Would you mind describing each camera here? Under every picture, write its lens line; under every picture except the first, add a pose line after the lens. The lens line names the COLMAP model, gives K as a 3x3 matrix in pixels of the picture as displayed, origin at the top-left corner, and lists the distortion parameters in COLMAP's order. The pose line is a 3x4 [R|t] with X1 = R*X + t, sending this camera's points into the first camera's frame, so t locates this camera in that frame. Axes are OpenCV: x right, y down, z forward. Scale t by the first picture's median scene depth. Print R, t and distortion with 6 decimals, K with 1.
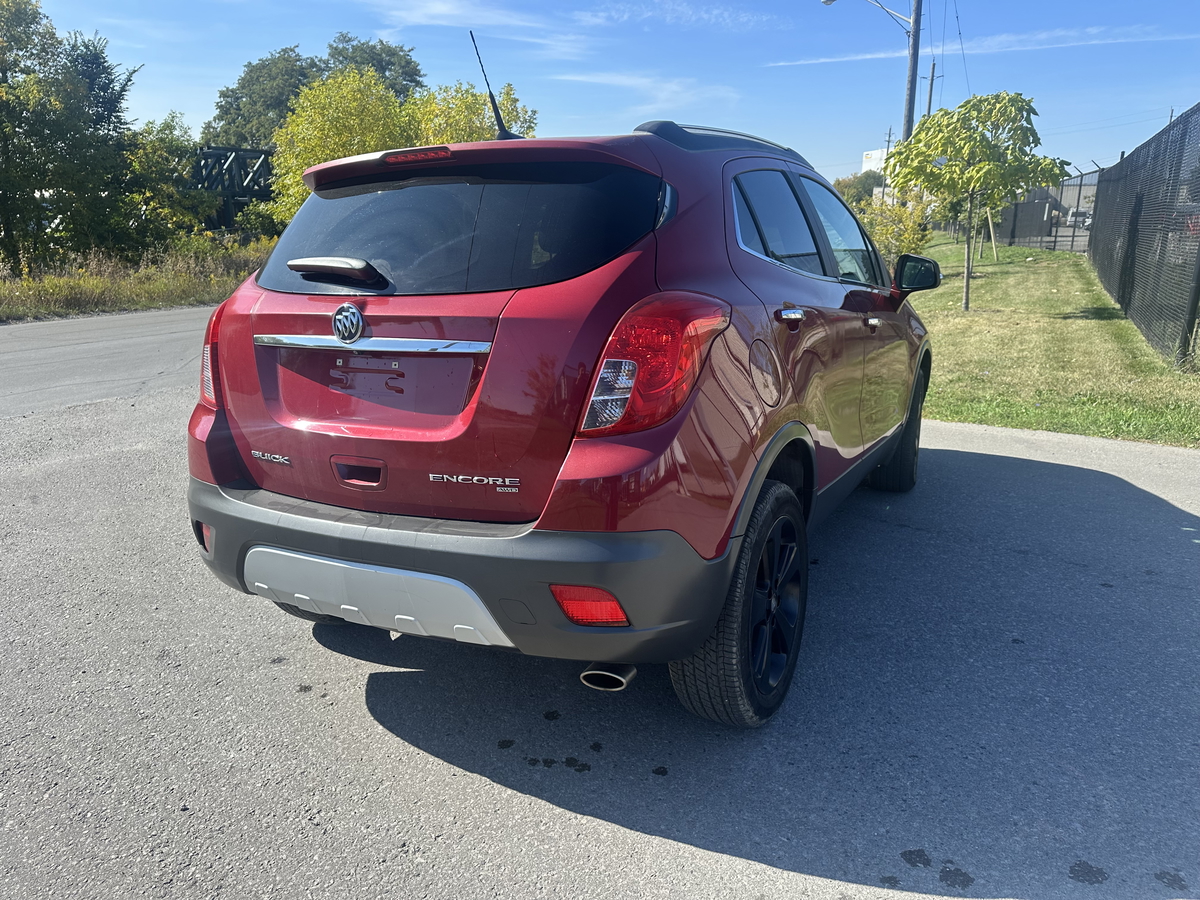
lens RADIAL K [[855.9, 0, 603.4], [0, 855.9, 450.9], [0, 0, 1]] dist [0.013585, -0.010914]
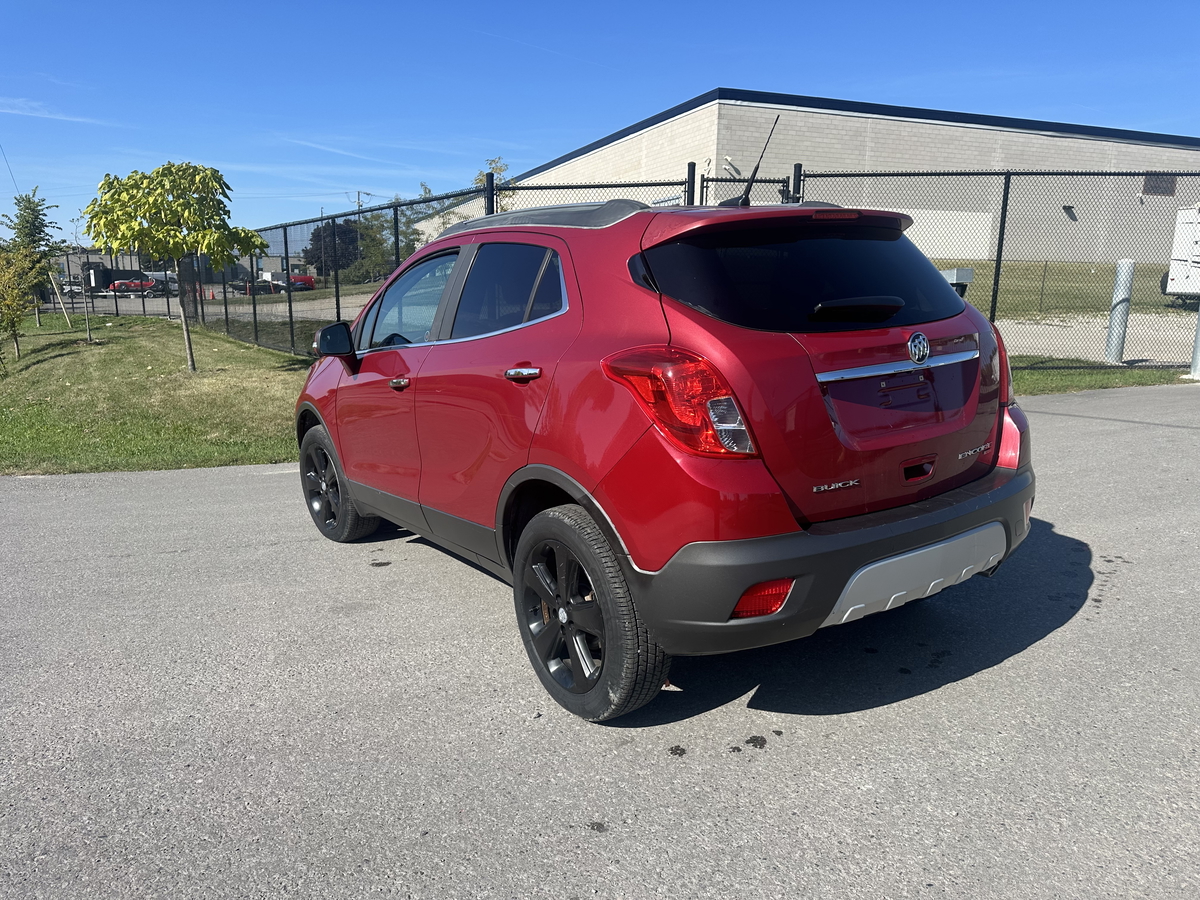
lens RADIAL K [[840.0, 0, 595.8], [0, 840.0, 448.4], [0, 0, 1]] dist [0.095243, -0.126498]
pose [[0.466503, -0.164260, 0.869134, -0.114999], [0.229796, 0.971373, 0.060240, -0.013589], [-0.854148, 0.171622, 0.490895, 0.059307]]
